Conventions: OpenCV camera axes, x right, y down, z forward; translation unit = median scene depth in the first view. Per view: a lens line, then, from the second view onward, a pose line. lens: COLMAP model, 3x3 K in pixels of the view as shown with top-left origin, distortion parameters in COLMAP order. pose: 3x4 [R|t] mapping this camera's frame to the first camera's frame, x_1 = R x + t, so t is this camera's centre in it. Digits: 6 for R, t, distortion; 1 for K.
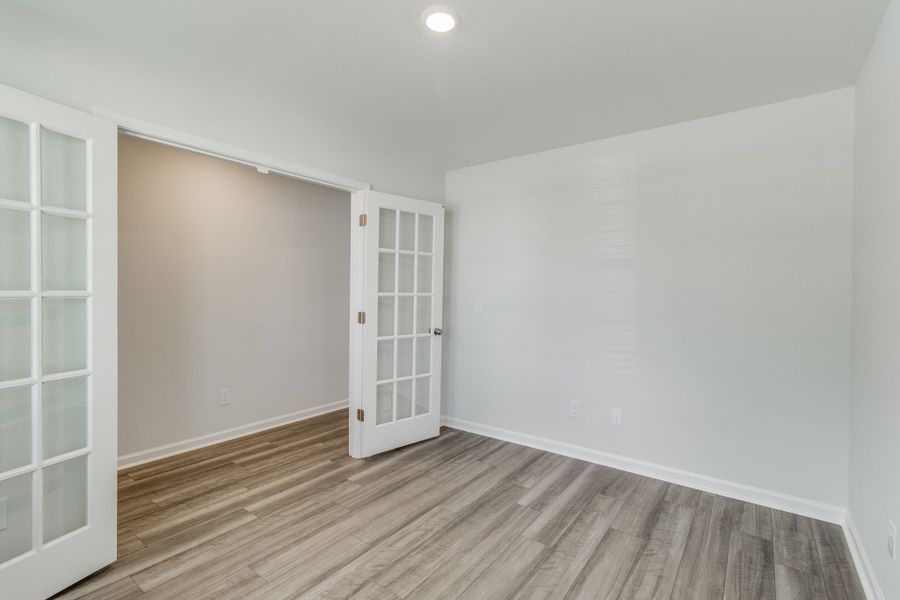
lens RADIAL K [[412.9, 0, 458.0], [0, 412.9, 297.7], [0, 0, 1]] dist [0.015907, 0.001980]
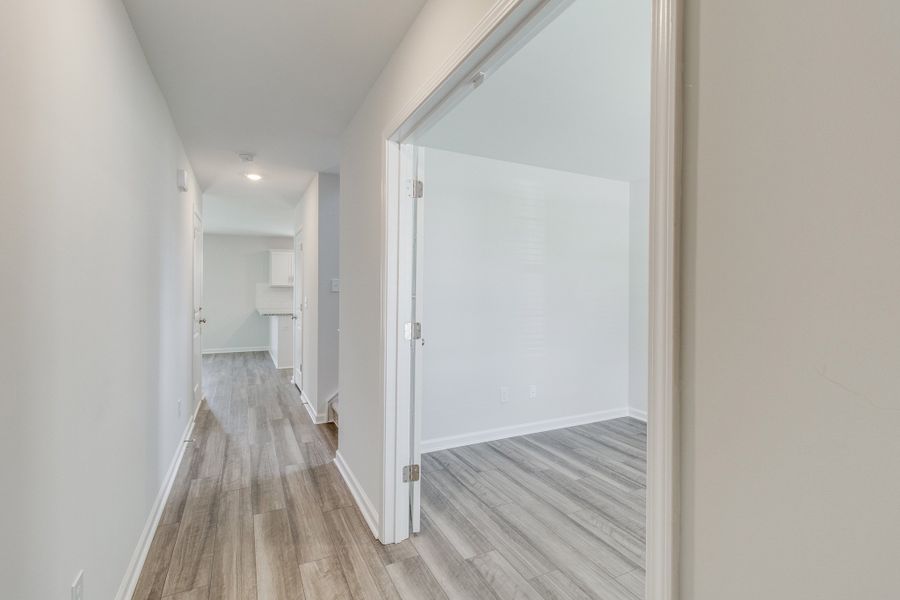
lens RADIAL K [[412.9, 0, 451.7], [0, 412.9, 296.8], [0, 0, 1]] dist [0.015907, 0.001980]
pose [[0.459328, -0.013777, 0.888160, -0.886537], [0.008194, 0.999903, 0.011273, -0.015178], [-0.888229, 0.002099, 0.459396, 0.687309]]
